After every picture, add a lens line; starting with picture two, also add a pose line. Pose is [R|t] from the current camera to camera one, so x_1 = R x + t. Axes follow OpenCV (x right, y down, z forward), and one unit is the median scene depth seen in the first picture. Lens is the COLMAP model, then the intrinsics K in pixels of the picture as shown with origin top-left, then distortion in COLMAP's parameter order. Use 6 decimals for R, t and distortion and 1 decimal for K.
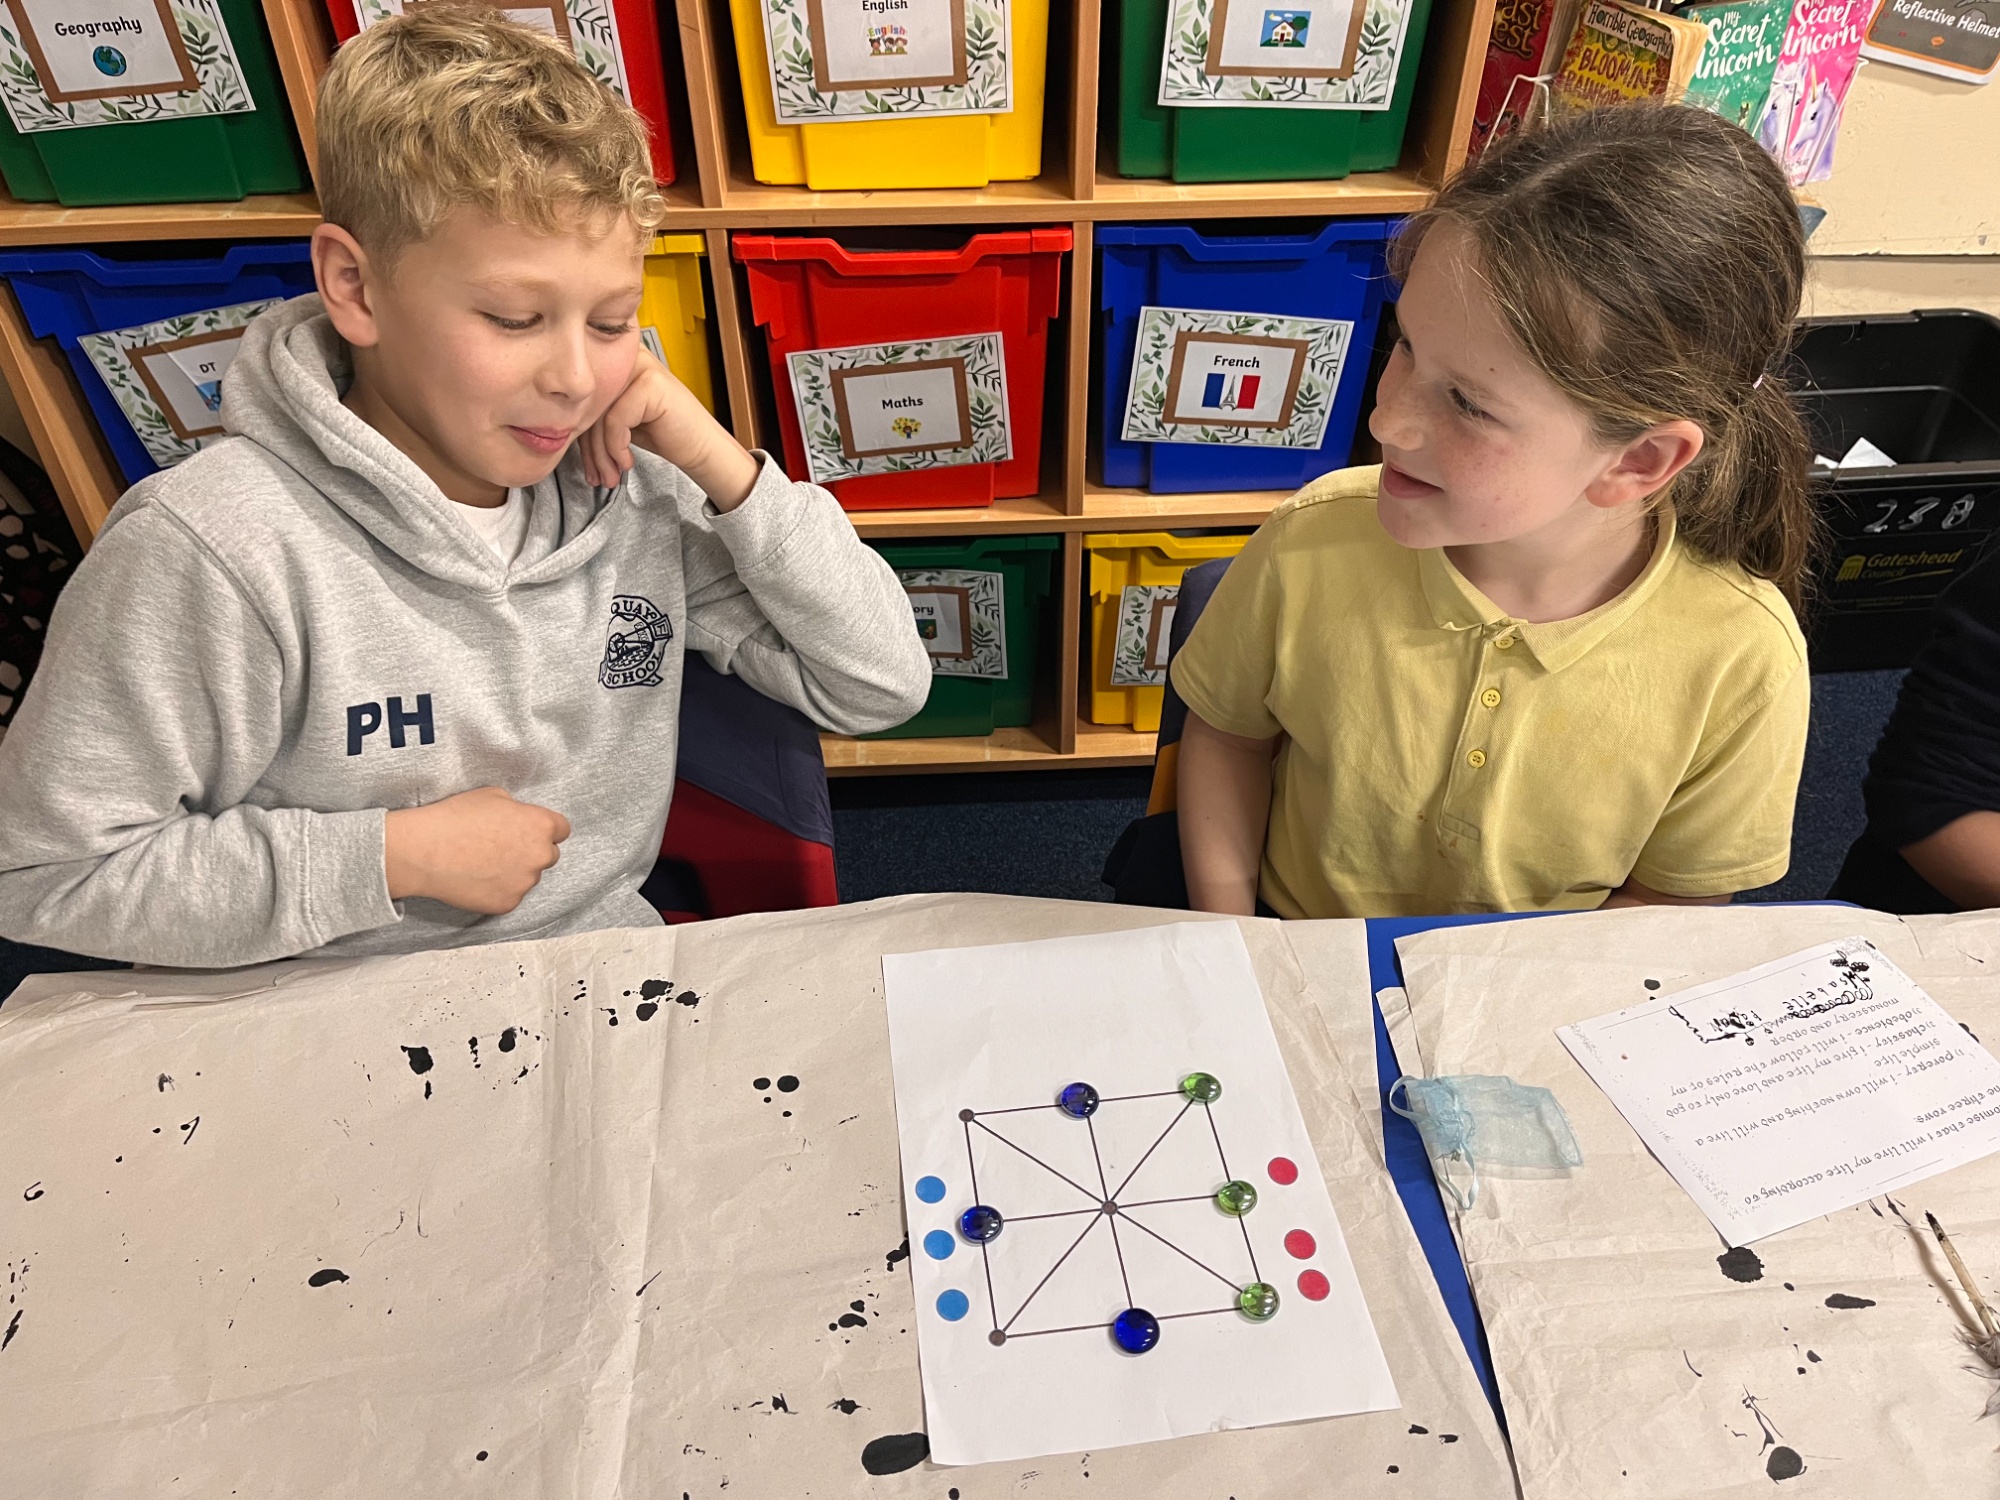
lens RADIAL K [[1525.5, 0, 999.2], [0, 1525.5, 747.0], [0, 0, 1]] dist [0.003453, -0.002759]
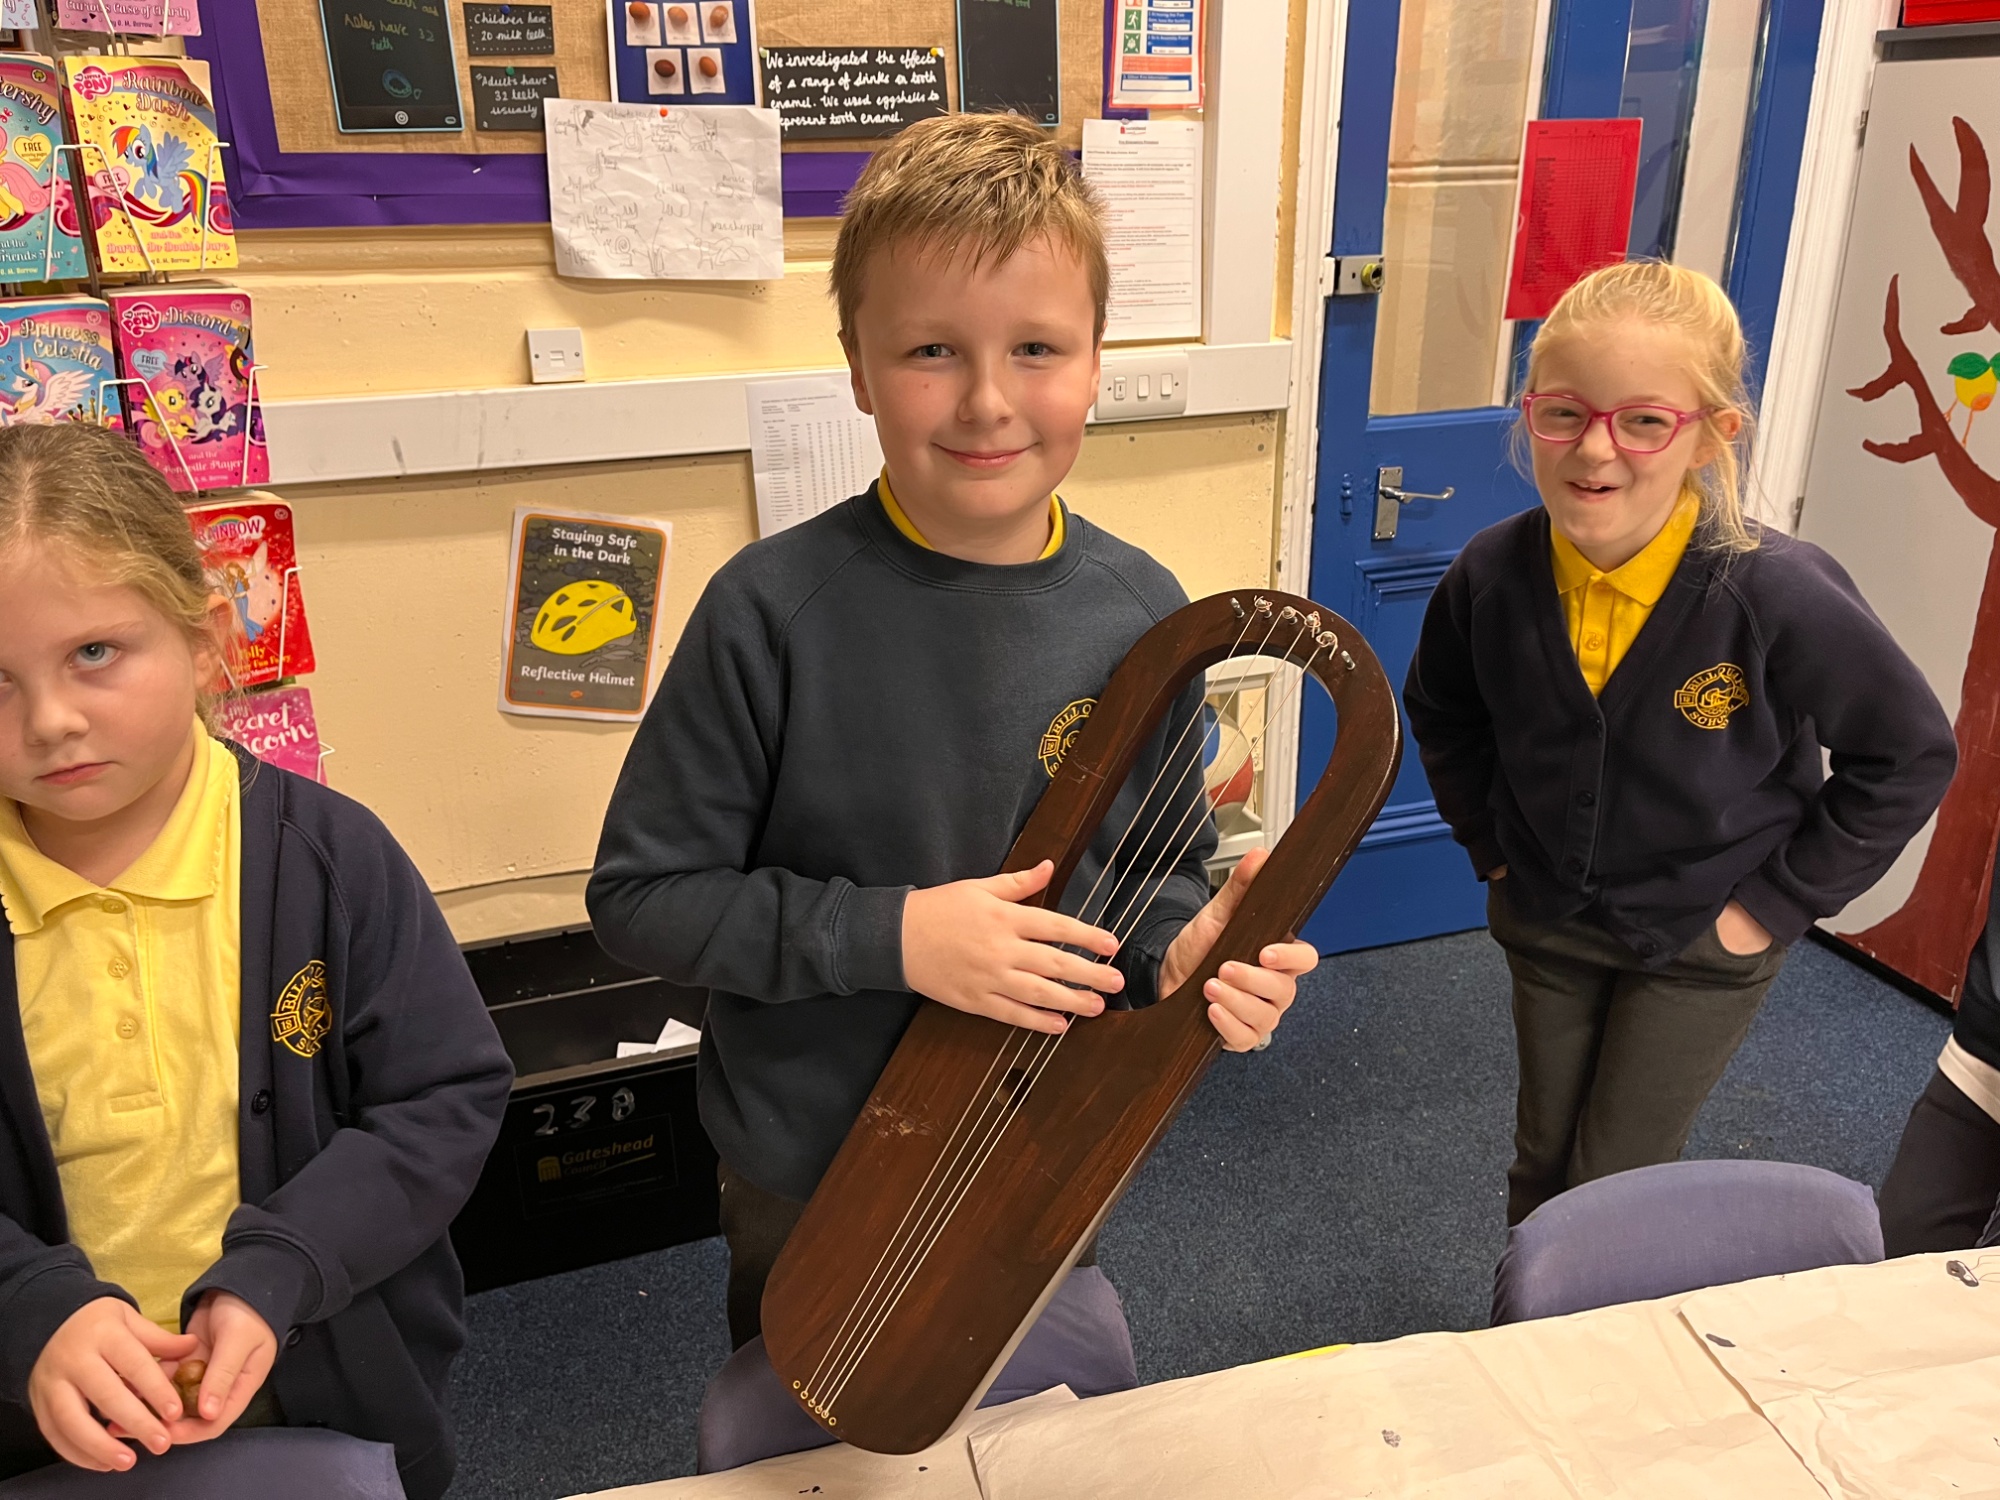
lens RADIAL K [[1525.5, 0, 997.5], [0, 1525.5, 751.2], [0, 0, 1]] dist [0.003453, -0.002759]
pose [[0.976029, -0.106850, 0.189607, 0.707889], [0.161390, 0.939815, -0.301165, -0.022488], [-0.146016, 0.324546, 0.934531, -0.112706]]
